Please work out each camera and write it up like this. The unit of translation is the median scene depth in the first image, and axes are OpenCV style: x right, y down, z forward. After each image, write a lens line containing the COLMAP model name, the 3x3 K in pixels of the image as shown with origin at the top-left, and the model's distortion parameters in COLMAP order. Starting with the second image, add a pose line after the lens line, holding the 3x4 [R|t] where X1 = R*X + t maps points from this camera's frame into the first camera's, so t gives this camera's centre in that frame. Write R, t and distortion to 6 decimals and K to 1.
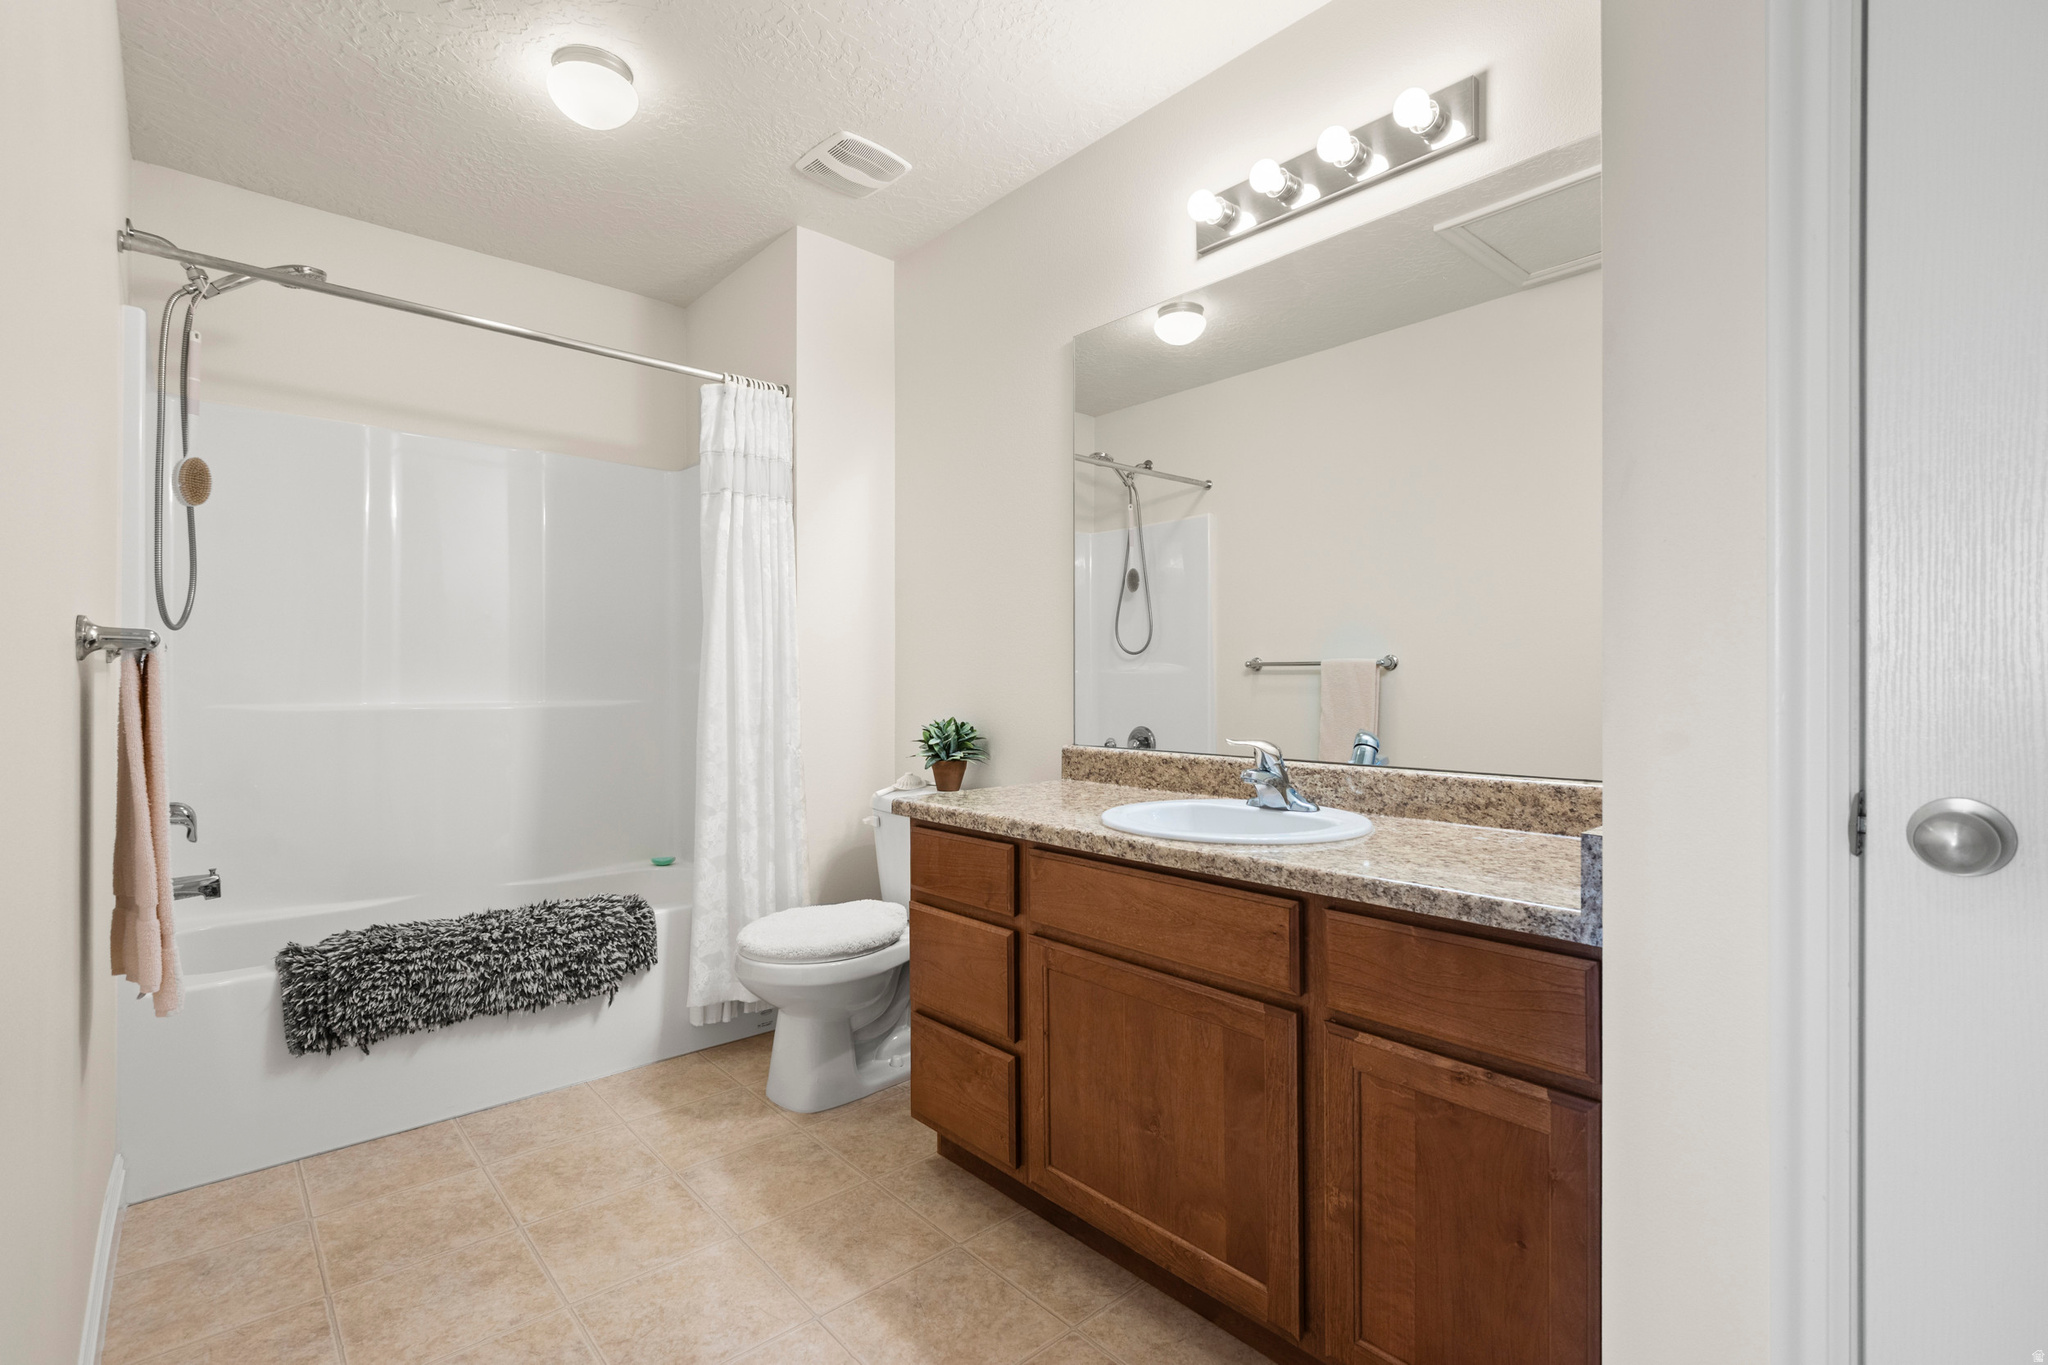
lens RADIAL K [[943.7, 0, 1027.7], [0, 943.7, 680.2], [0, 0, 1]] dist [0.000565, -0.003018]
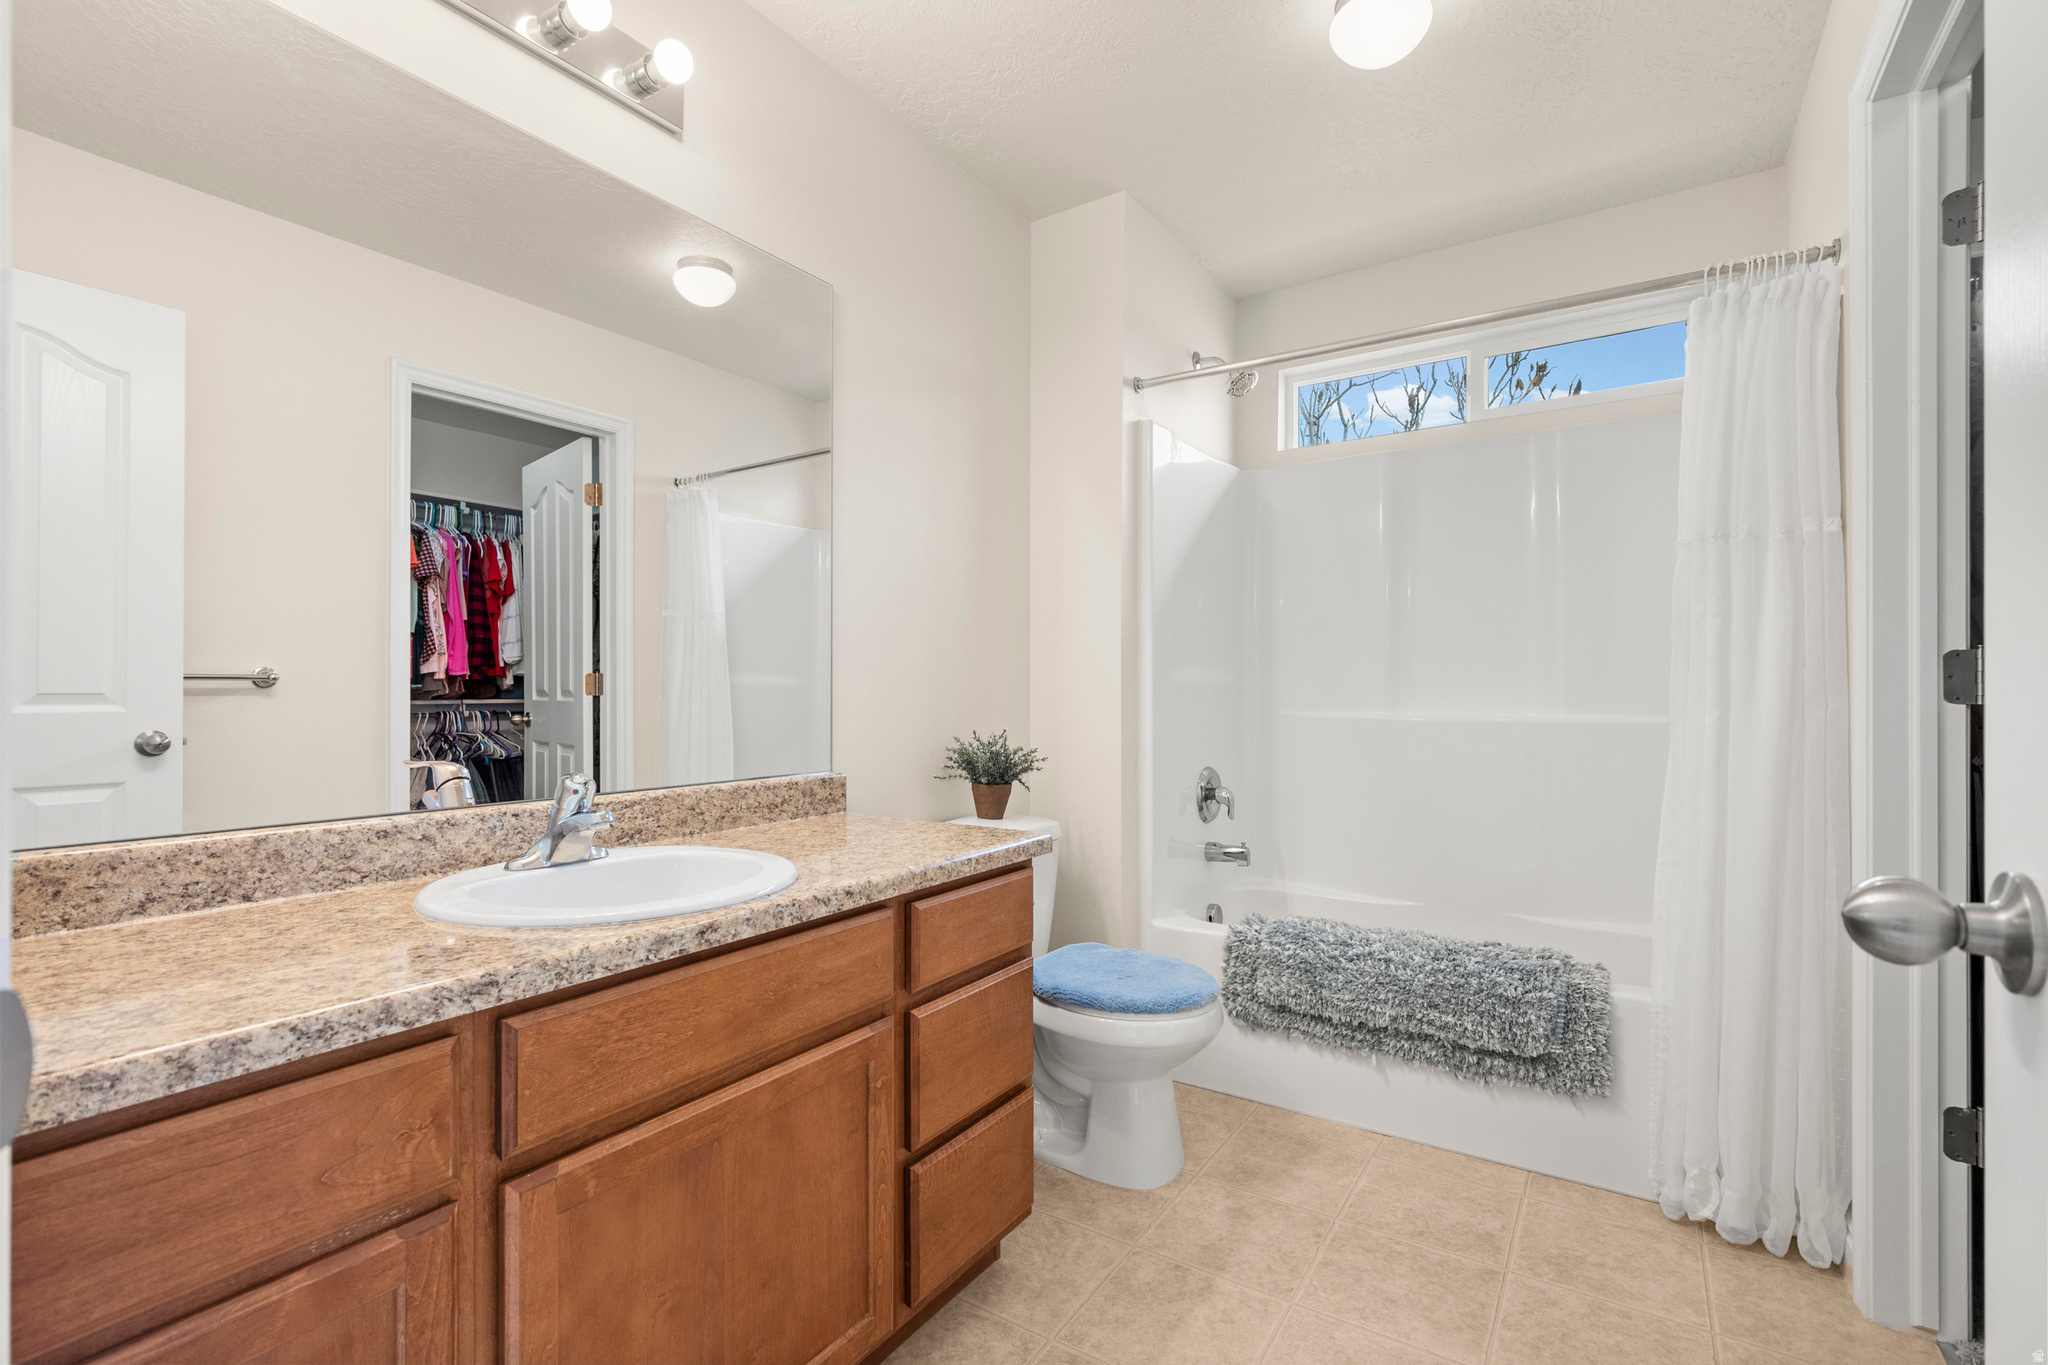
lens RADIAL K [[943.7, 0, 1021.8], [0, 943.7, 677.3], [0, 0, 1]] dist [0.000565, -0.003018]
pose [[-0.232231, 0.009324, 0.972616, -0.697646], [0.002444, 0.999956, -0.009002, -0.010298], [-0.972658, 0.000286, -0.232244, 0.966247]]
